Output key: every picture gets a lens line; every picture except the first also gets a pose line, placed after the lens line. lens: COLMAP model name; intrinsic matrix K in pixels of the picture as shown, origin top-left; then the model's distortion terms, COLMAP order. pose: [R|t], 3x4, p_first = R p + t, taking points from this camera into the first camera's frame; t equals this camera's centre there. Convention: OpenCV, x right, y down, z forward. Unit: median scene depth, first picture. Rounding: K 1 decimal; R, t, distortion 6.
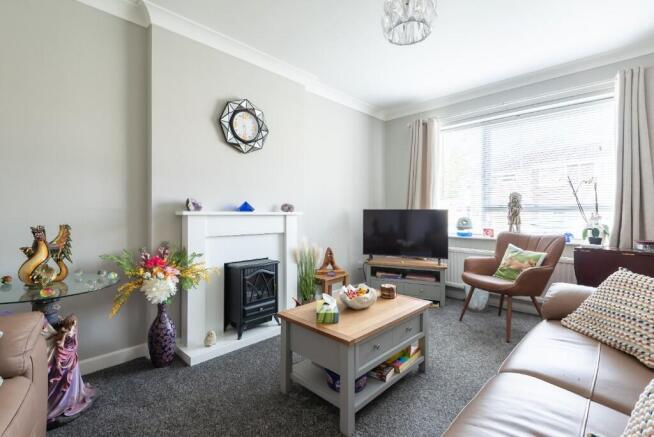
lens RADIAL K [[301.0, 0, 326.5], [0, 301.0, 215.4], [0, 0, 1]] dist [0.020665, -0.006534]
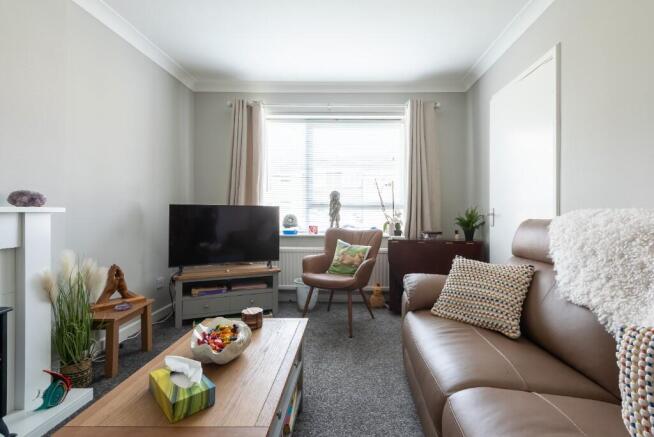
lens RADIAL K [[301.0, 0, 344.0], [0, 301.0, 210.7], [0, 0, 1]] dist [0.020665, -0.006534]
pose [[0.715648, 0.001744, 0.698459, -0.104795], [0.001706, 0.999990, -0.004246, -0.001867], [-0.698459, 0.004230, 0.715637, 0.240523]]
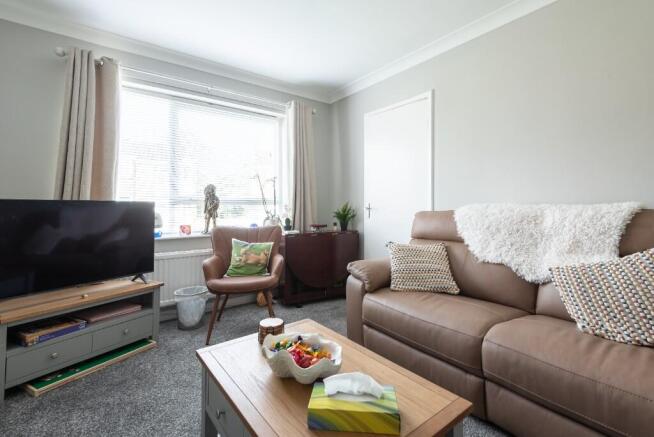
lens RADIAL K [[301.0, 0, 326.7], [0, 301.0, 204.3], [0, 0, 1]] dist [0.020665, -0.006534]
pose [[0.140818, 0.002799, 0.990032, -0.281428], [0.013762, 0.999894, -0.004784, -0.005534], [-0.989940, 0.014298, 0.140765, 0.560719]]
